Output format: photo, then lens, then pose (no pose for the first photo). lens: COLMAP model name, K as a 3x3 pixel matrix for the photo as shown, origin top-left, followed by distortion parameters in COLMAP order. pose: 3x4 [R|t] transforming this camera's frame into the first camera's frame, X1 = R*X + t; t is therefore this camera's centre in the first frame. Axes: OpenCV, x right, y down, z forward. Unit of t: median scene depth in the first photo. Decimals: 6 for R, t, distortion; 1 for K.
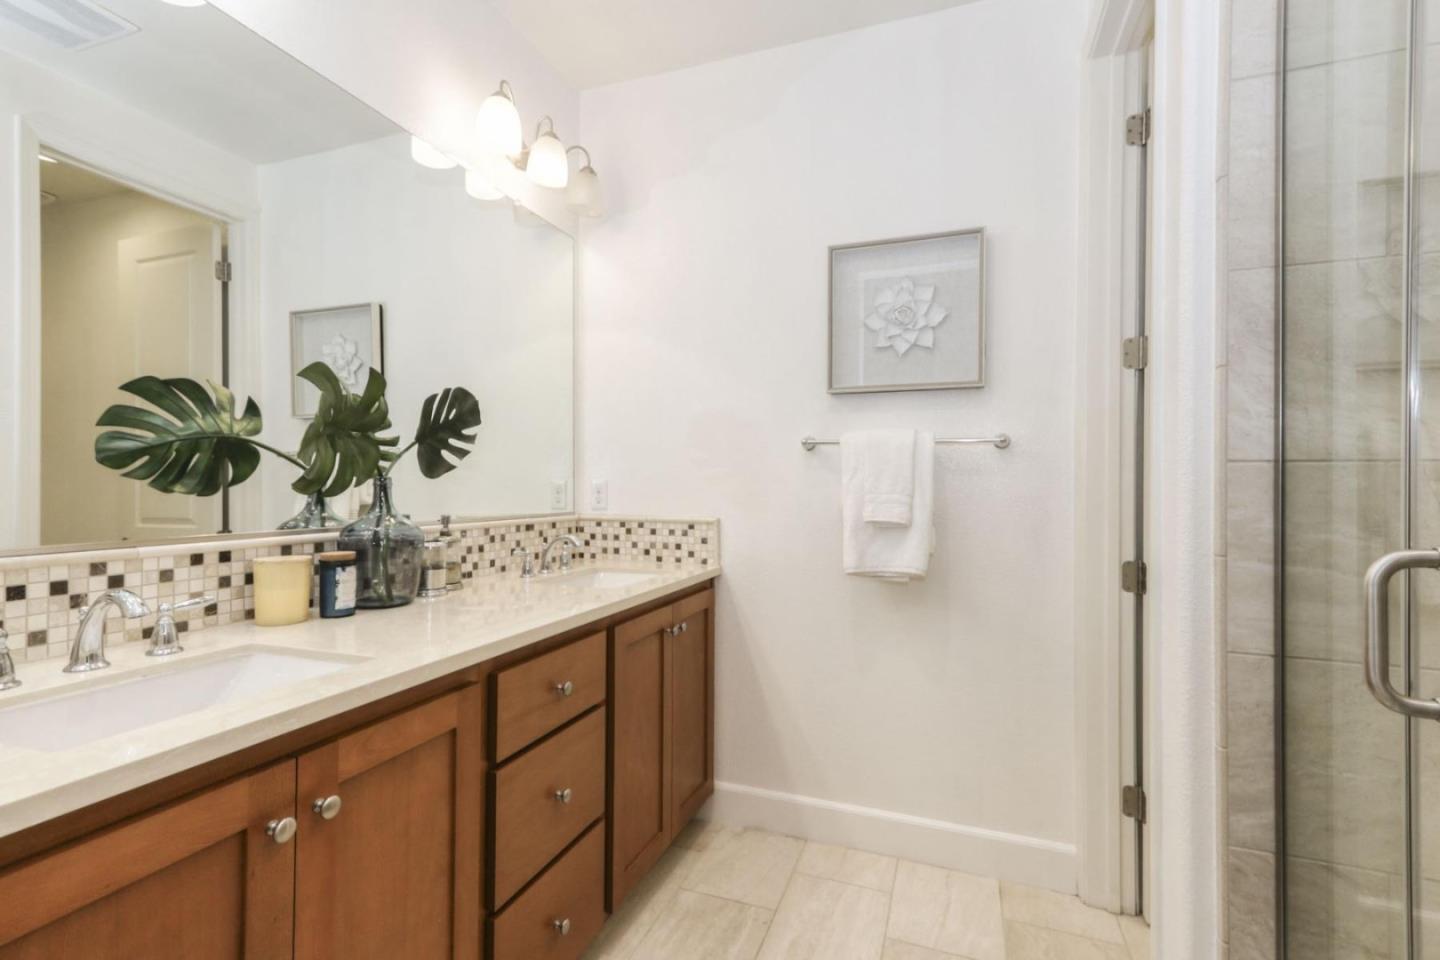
lens RADIAL K [[653.3, 0, 721.8], [0, 653.3, 480.8], [0, 0, 1]] dist [0.015334, -0.001877]
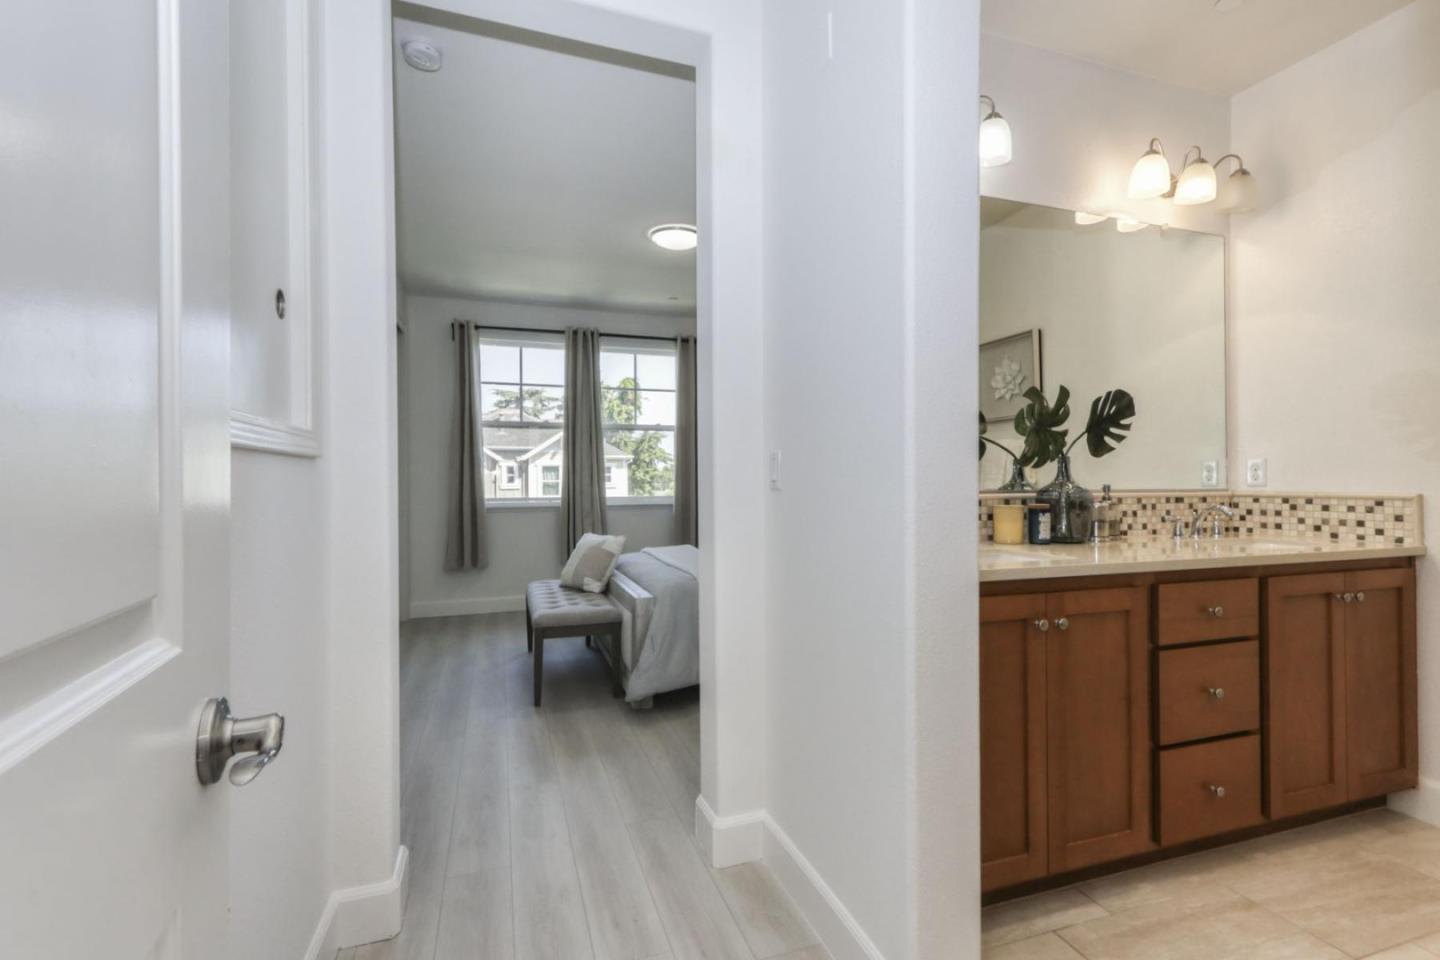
lens RADIAL K [[653.3, 0, 724.4], [0, 653.3, 480.9], [0, 0, 1]] dist [0.015334, -0.001877]
pose [[0.635128, -0.008646, -0.772358, 0.114533], [0.011610, 0.999931, -0.001646, 0.034775], [0.772319, -0.007922, 0.635185, -0.435743]]
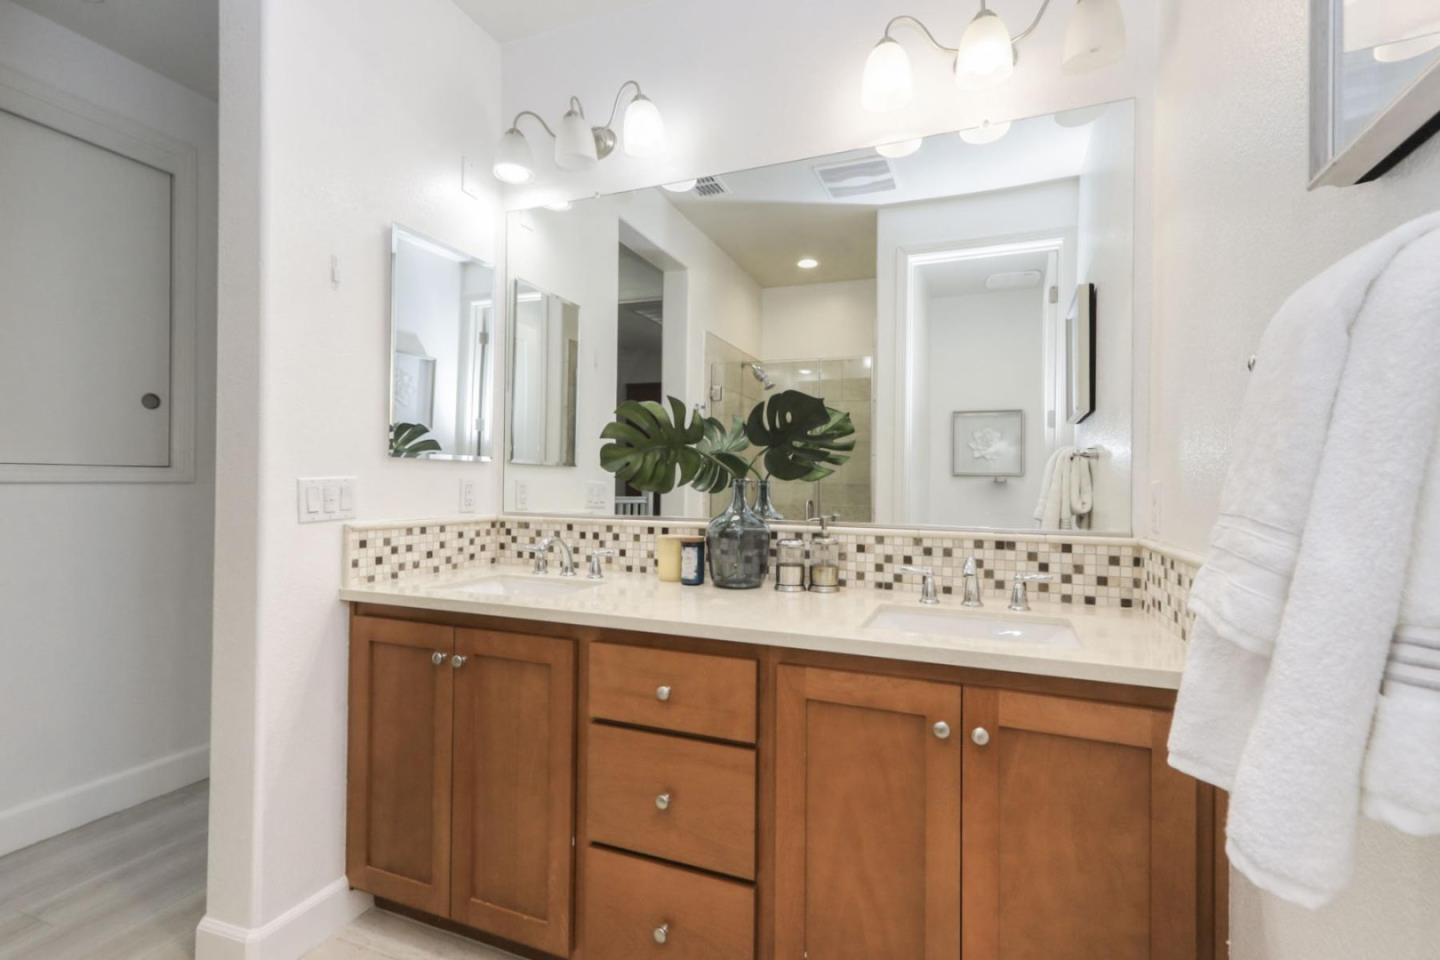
lens RADIAL K [[653.3, 0, 724.8], [0, 653.3, 492.2], [0, 0, 1]] dist [0.015334, -0.001877]
pose [[-0.024426, 0.001089, -0.999701, 0.535463], [-0.008165, 0.999966, 0.001289, 0.014542], [0.999668, 0.008194, -0.024416, 0.813082]]
